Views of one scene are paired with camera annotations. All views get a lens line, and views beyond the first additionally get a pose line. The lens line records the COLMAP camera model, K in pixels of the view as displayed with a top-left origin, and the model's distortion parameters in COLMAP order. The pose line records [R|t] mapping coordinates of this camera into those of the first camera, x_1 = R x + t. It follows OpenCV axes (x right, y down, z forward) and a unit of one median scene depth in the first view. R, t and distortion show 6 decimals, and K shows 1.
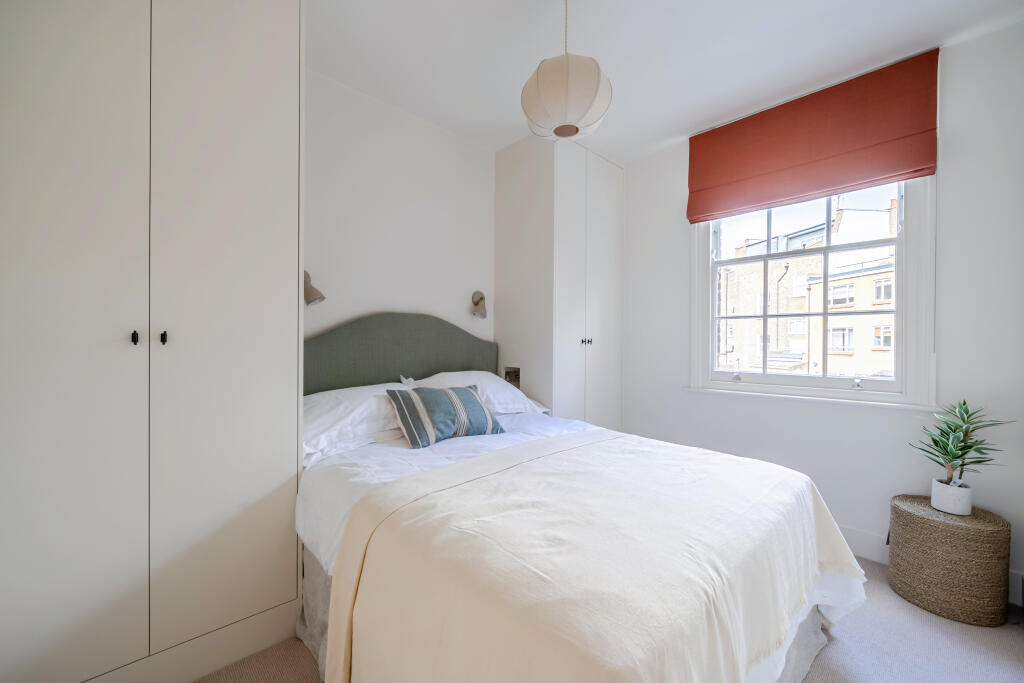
lens RADIAL K [[413.5, 0, 512.0], [0, 413.5, 341.5], [0, 0, 1]] dist [0.001011, -0.000139]
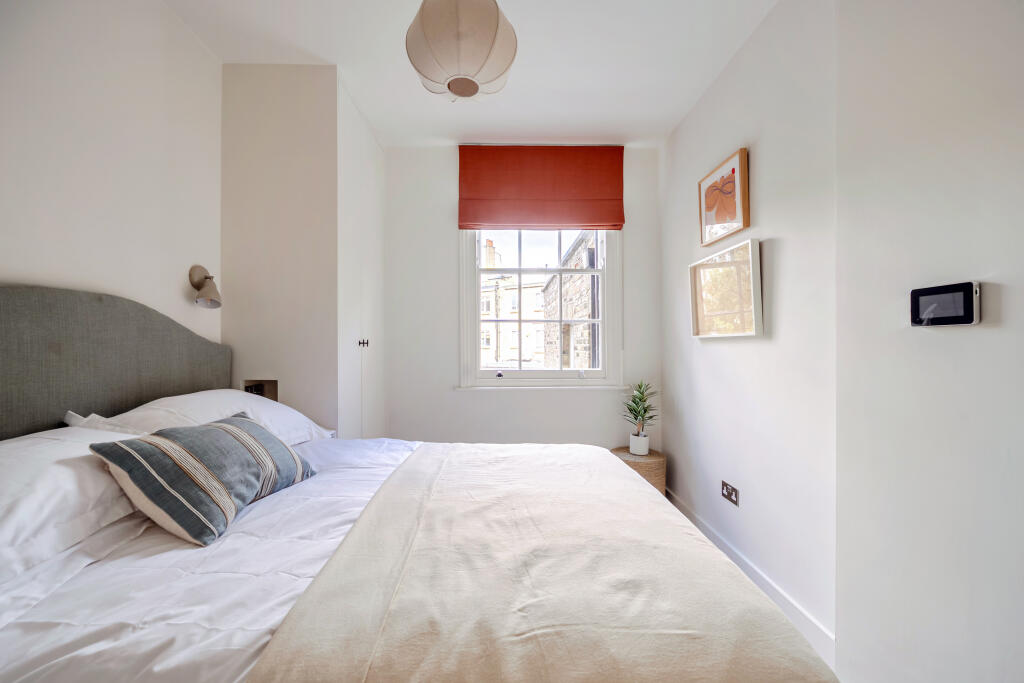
lens RADIAL K [[404.9, 0, 512.0], [0, 404.9, 341.5], [0, 0, 1]] dist [-0.003200, -0.000315]
pose [[0.669123, -0.001189, 0.743151, -0.331398], [0.003315, 0.999994, -0.001385, -0.001894], [-0.743144, 0.003390, 0.669123, 0.323676]]
